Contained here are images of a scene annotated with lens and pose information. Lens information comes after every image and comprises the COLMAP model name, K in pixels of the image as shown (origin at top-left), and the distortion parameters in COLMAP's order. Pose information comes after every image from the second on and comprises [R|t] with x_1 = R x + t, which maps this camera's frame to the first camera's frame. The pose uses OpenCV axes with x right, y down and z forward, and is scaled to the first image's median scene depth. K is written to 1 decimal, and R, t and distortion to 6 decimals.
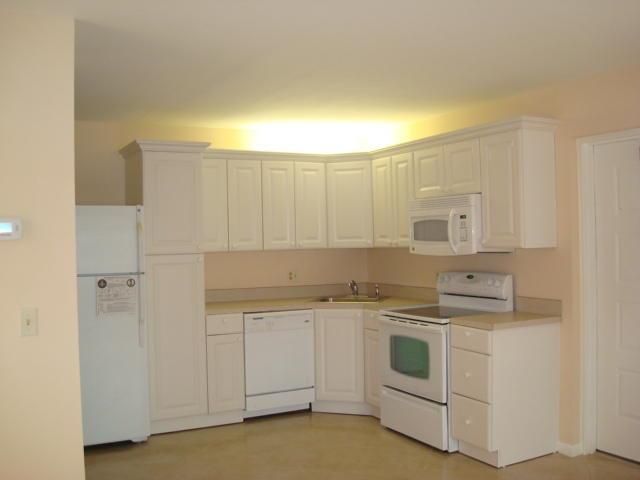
lens RADIAL K [[644.1, 0, 320.0], [0, 644.1, 240.0], [0, 0, 1]] dist [-0.097064, -0.033737]
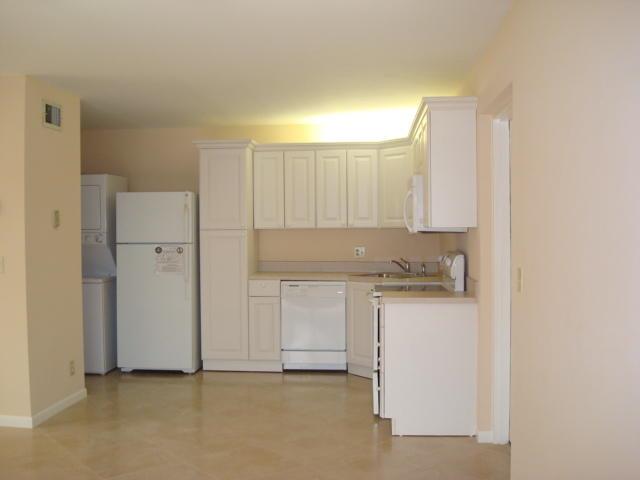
lens RADIAL K [[644.1, 0, 320.0], [0, 644.1, 240.0], [0, 0, 1]] dist [-0.097064, -0.033737]
pose [[0.843452, 0.022769, -0.536721, 0.592200], [-0.010909, 0.999621, 0.025262, 0.008006], [0.537093, -0.015452, 0.843381, 0.032666]]
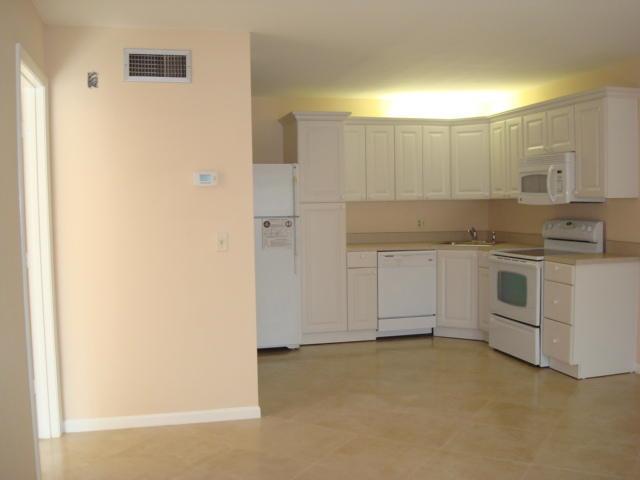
lens RADIAL K [[644.1, 0, 320.0], [0, 644.1, 240.0], [0, 0, 1]] dist [-0.097064, -0.033737]
pose [[0.972936, 0.017728, -0.230394, 0.058251], [-0.003142, 0.997975, 0.063524, 0.014829], [0.231054, -0.061080, 0.971022, -0.221506]]
